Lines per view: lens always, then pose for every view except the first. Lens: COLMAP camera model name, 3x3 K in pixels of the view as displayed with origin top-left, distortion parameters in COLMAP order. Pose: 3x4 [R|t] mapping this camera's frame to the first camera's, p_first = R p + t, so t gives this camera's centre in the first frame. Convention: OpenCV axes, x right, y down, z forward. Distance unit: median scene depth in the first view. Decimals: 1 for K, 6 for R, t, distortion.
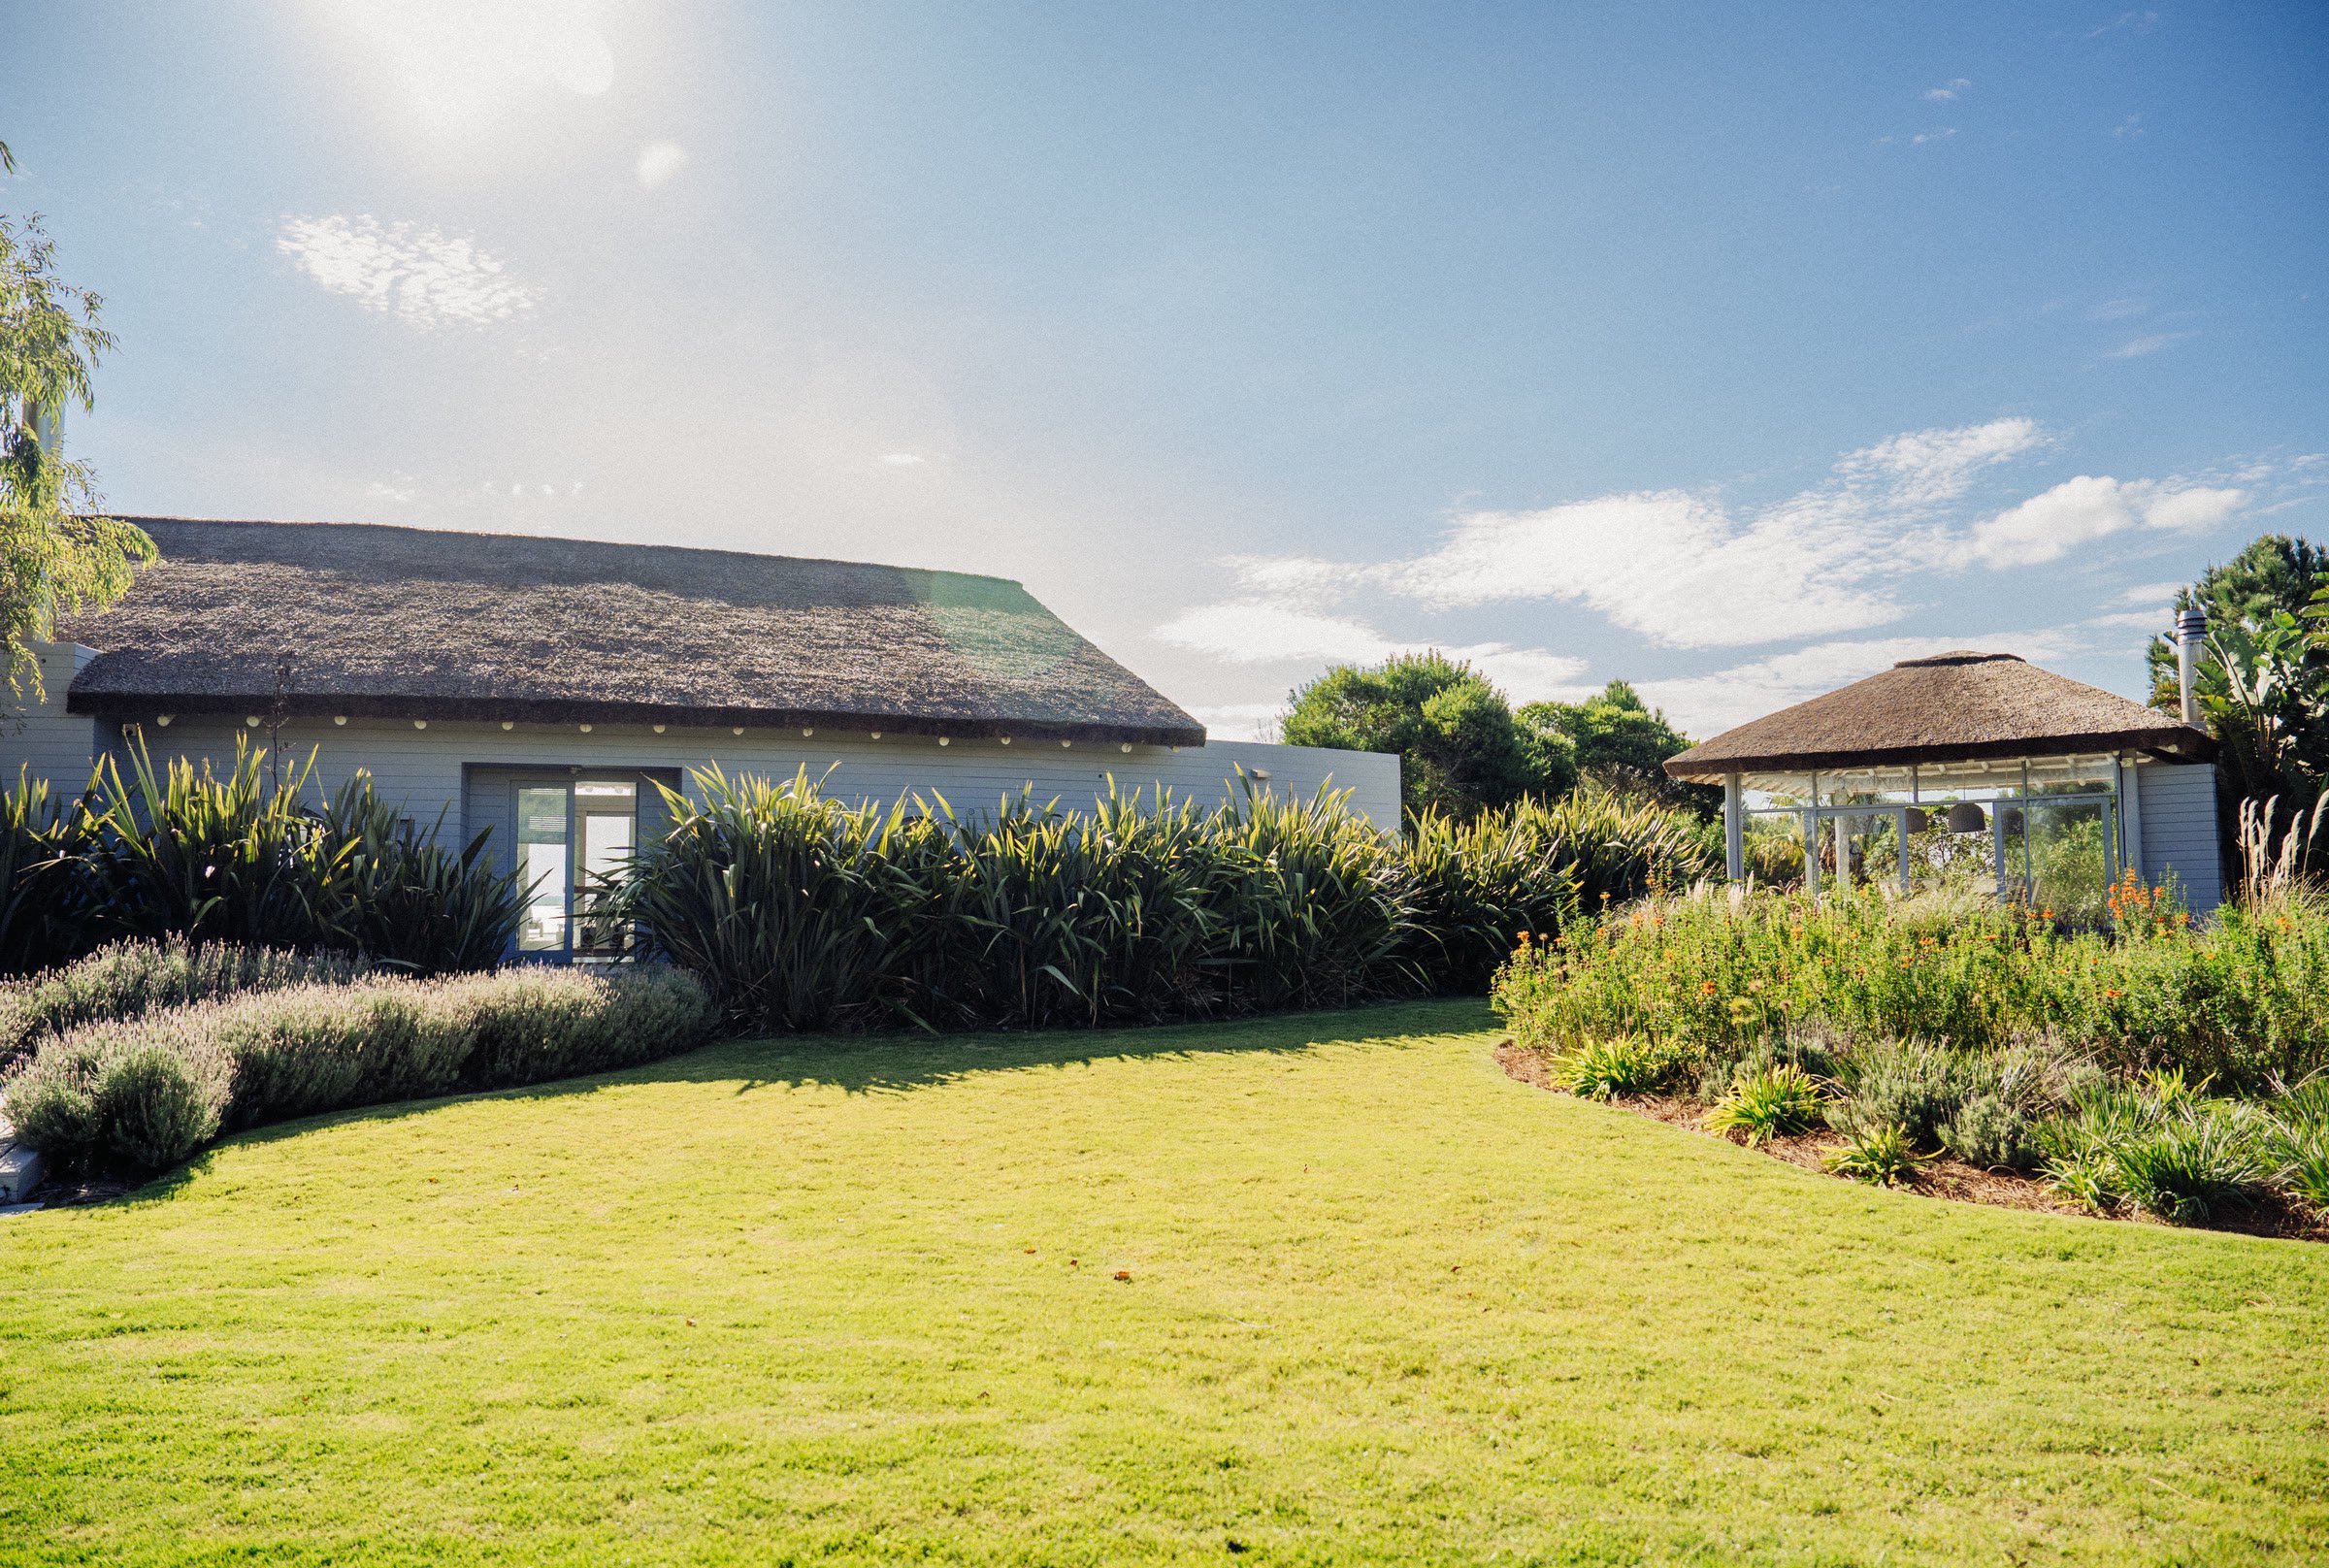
lens RADIAL K [[1627.7, 0, 1164.5], [0, 1627.7, 784.0], [0, 0, 1]] dist [0.012808, 0.002754]
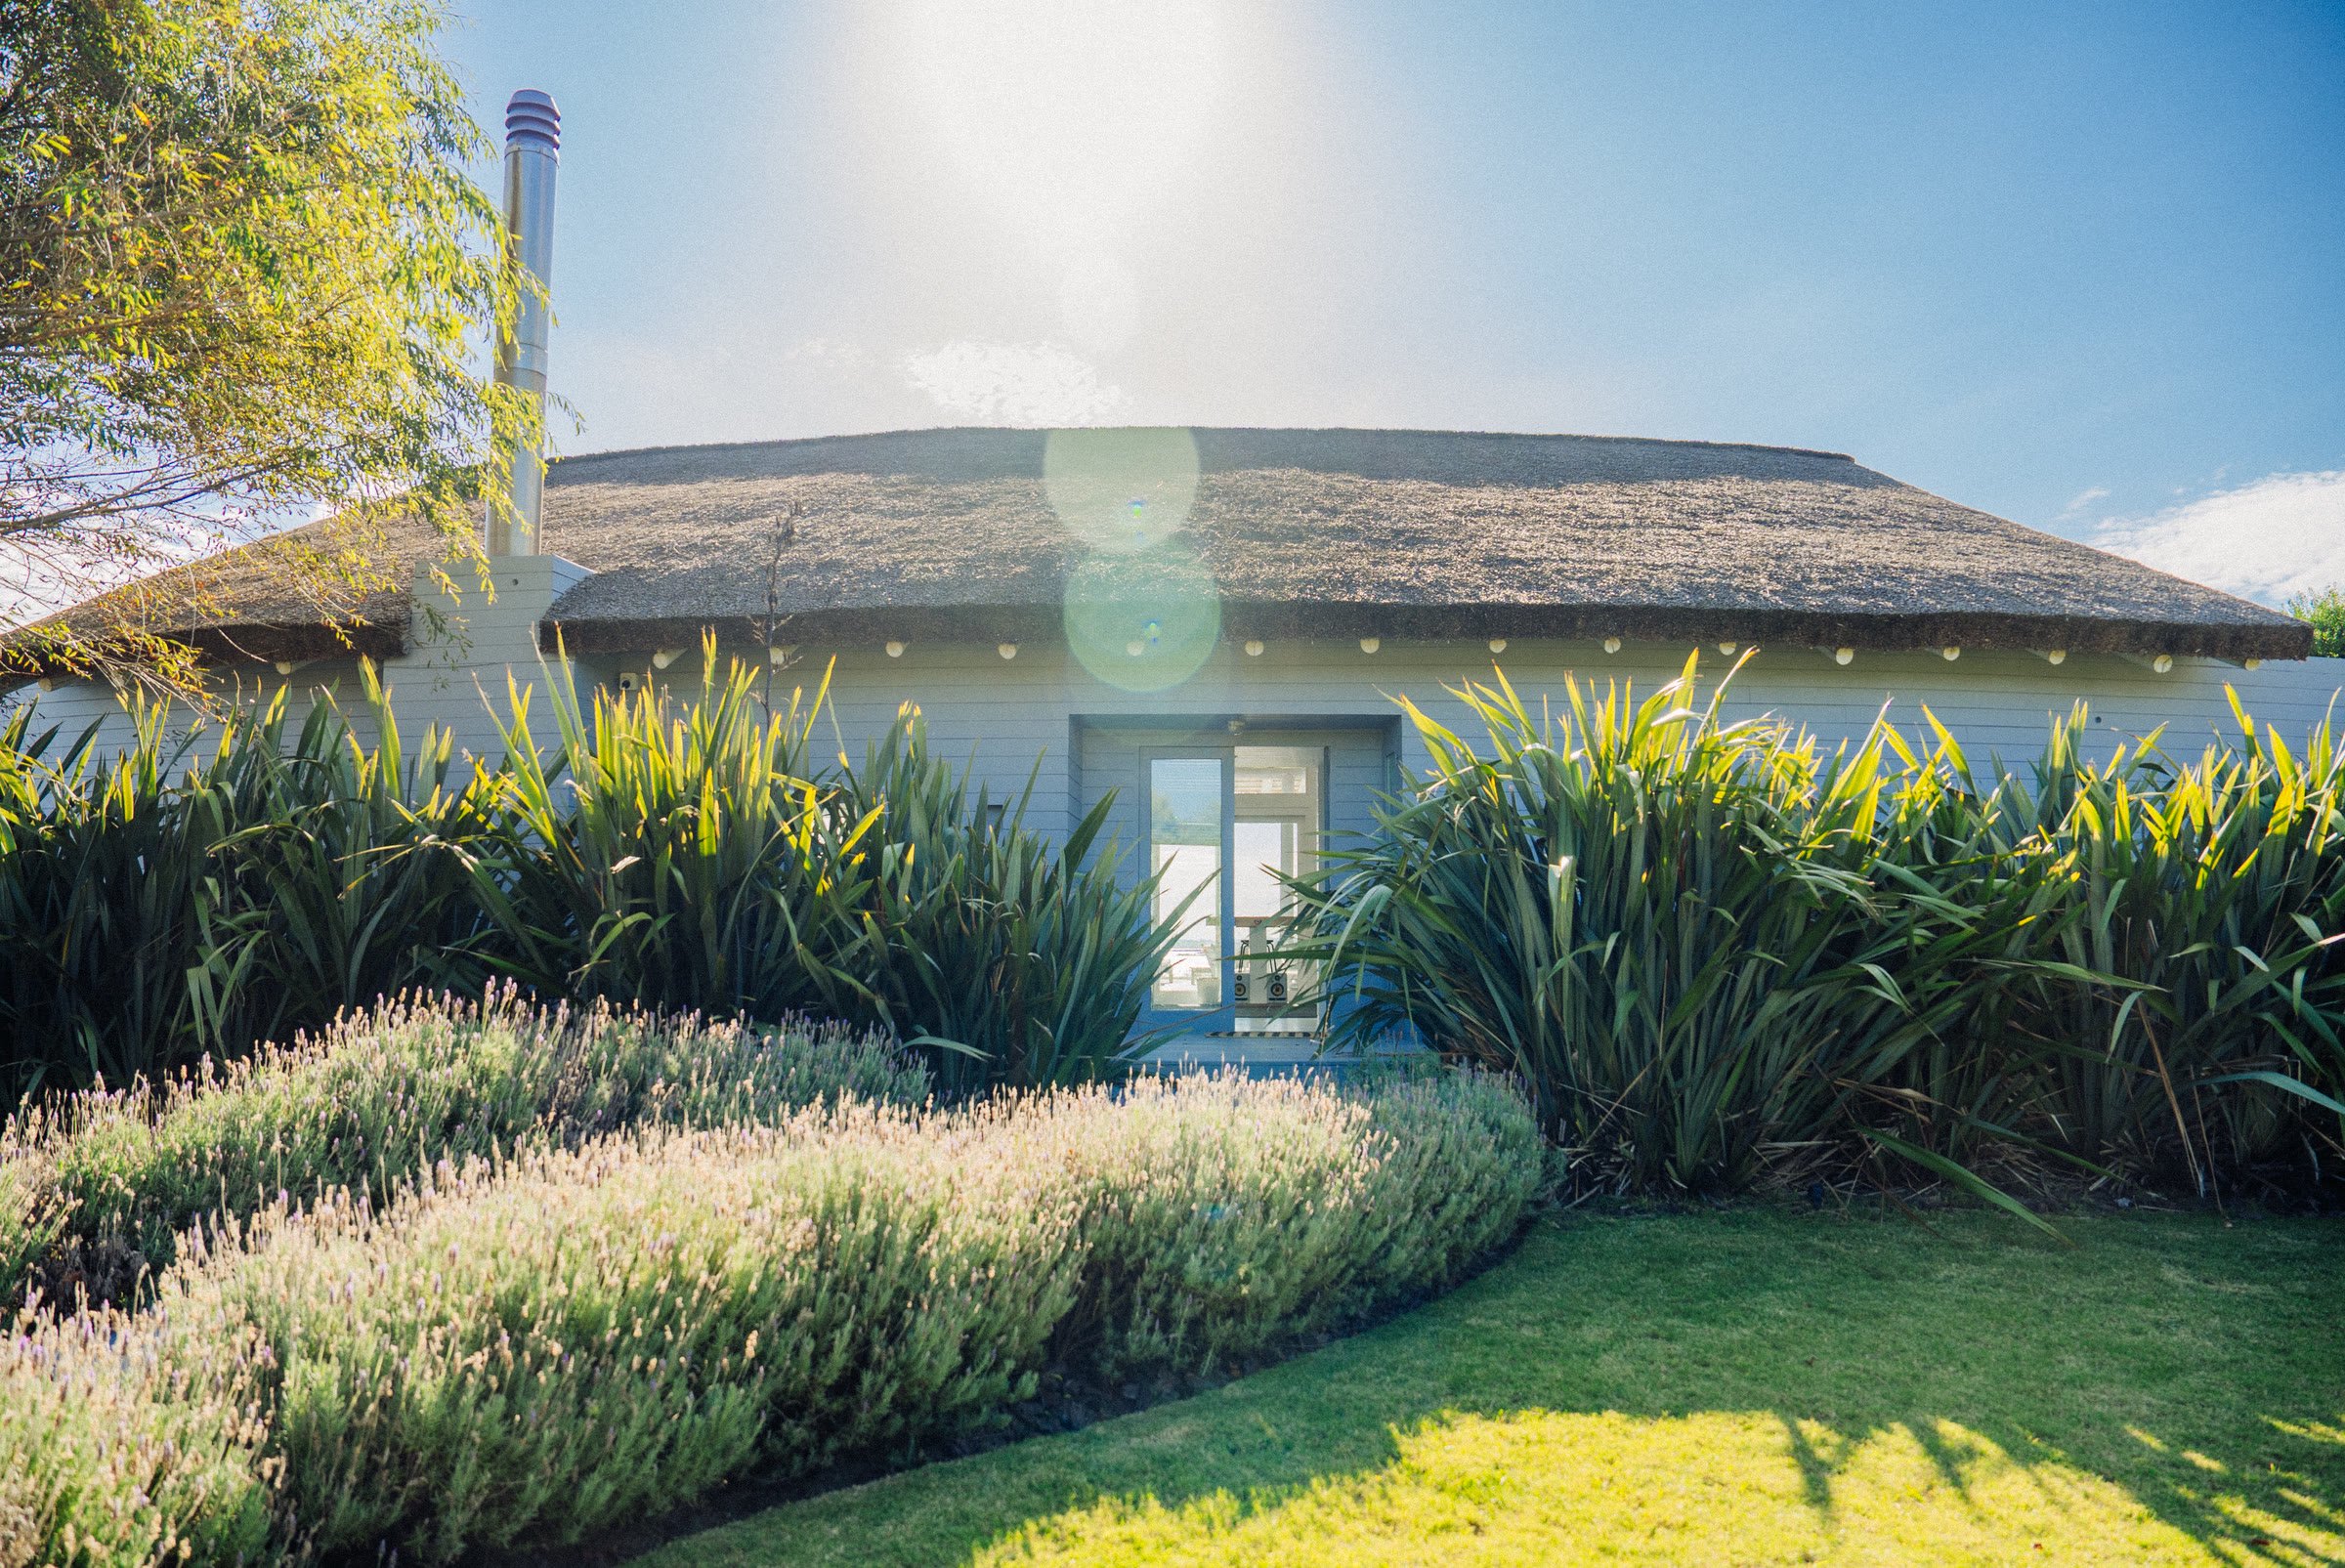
lens RADIAL K [[1589.4, 0, 1172.5], [0, 1589.4, 784.0], [0, 0, 1]] dist [-0.026782, 0.000181]
pose [[0.936692, -0.030849, -0.348793, -0.178744], [0.019530, 0.999164, -0.035921, 0.036538], [0.349609, 0.026835, 0.936511, 0.436844]]
